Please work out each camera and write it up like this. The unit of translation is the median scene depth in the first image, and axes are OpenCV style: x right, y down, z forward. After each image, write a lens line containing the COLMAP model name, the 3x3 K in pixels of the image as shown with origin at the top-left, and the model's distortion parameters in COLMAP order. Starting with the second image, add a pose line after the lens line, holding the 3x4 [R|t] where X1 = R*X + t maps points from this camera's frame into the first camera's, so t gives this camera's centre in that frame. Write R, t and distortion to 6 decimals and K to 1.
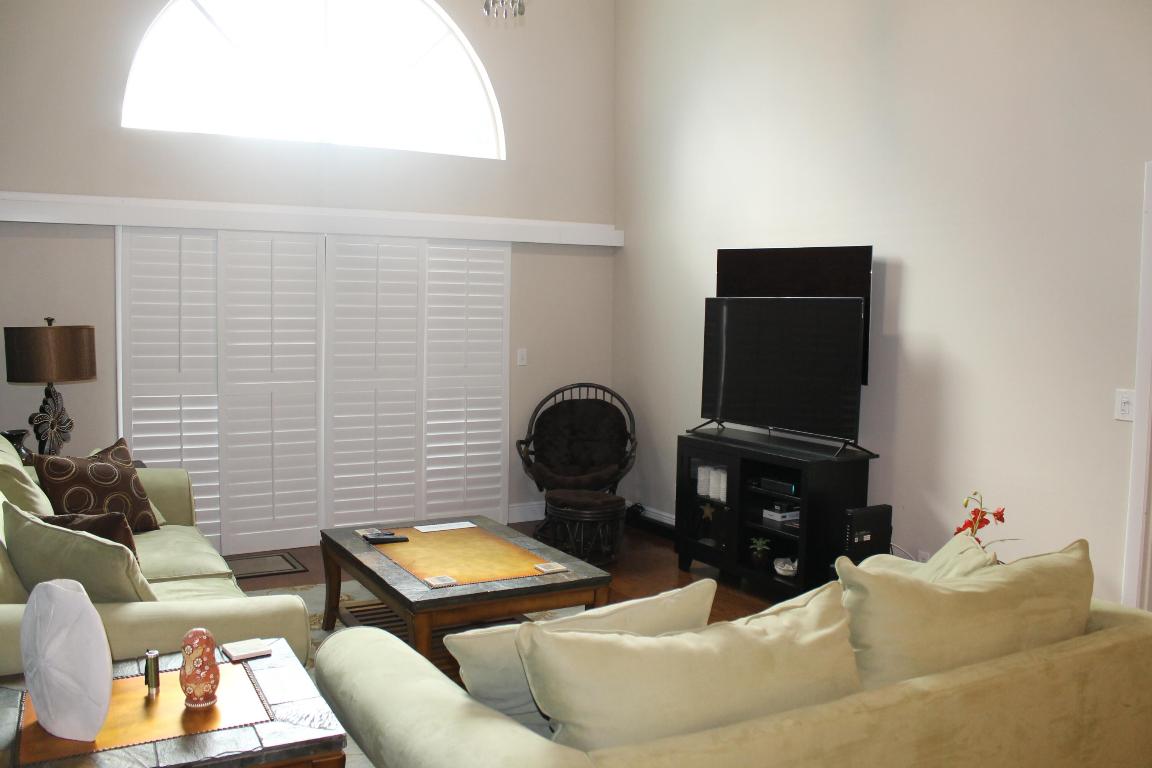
lens RADIAL K [[972.9, 0, 568.8], [0, 972.9, 384.3], [0, 0, 1]] dist [-0.163224, 0.160166]
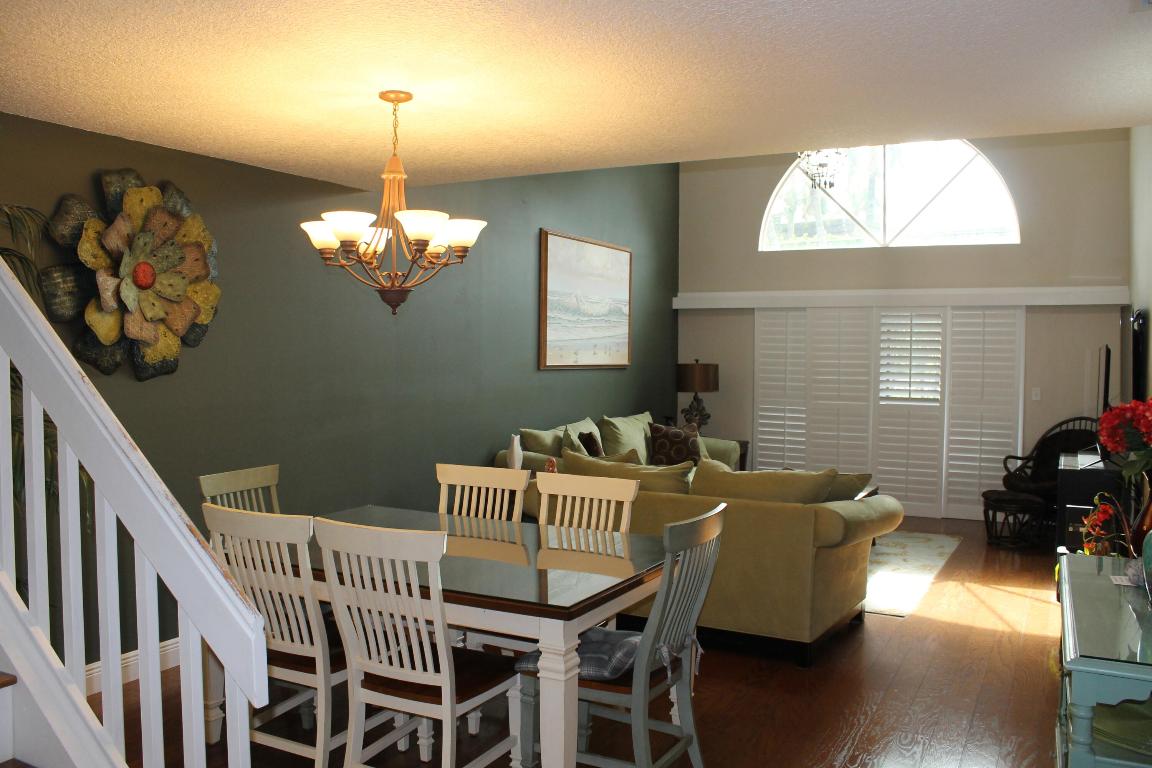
lens RADIAL K [[972.9, 0, 568.8], [0, 972.9, 384.3], [0, 0, 1]] dist [-0.163224, 0.160166]
pose [[0.533644, 0.020745, -0.845455, 0.727819], [-0.066375, 0.997643, -0.017416, 0.023681], [0.843101, 0.065411, 0.533763, -0.203505]]
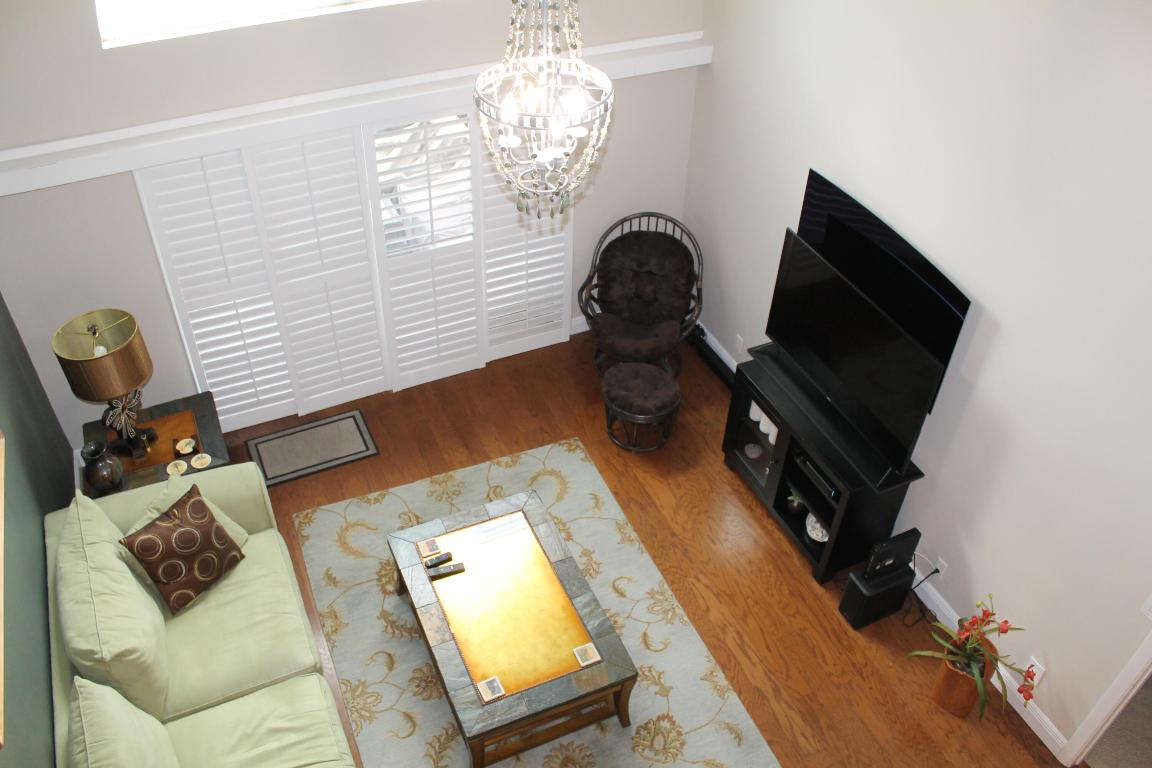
lens RADIAL K [[972.9, 0, 568.8], [0, 972.9, 384.3], [0, 0, 1]] dist [-0.163224, 0.160166]
pose [[0.995109, 0.072557, -0.067041, 0.009265], [-0.017491, 0.797320, 0.603303, -0.463451], [0.097227, -0.599180, 0.794689, 0.169167]]
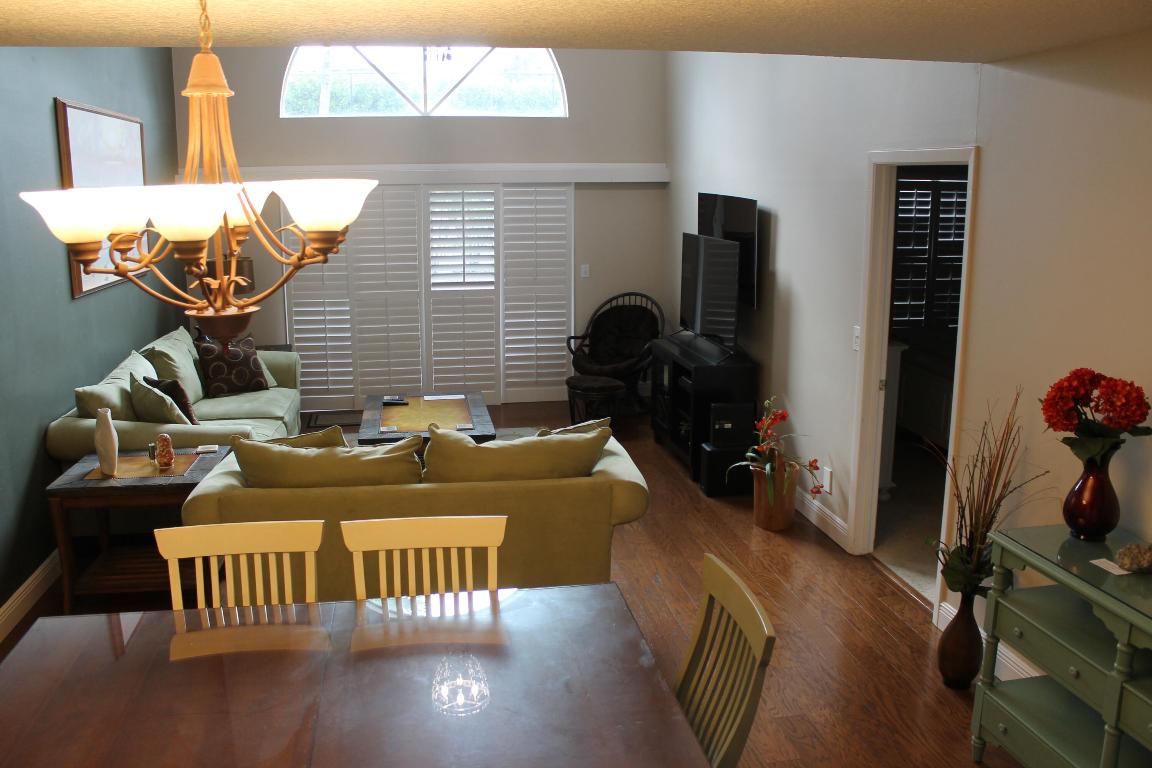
lens RADIAL K [[972.9, 0, 568.8], [0, 972.9, 384.3], [0, 0, 1]] dist [-0.163224, 0.160166]
pose [[0.939127, 0.054463, -0.339226, 0.402074], [-0.010114, 0.991310, 0.131157, -0.051275], [0.343421, -0.119743, 0.931517, -0.235963]]
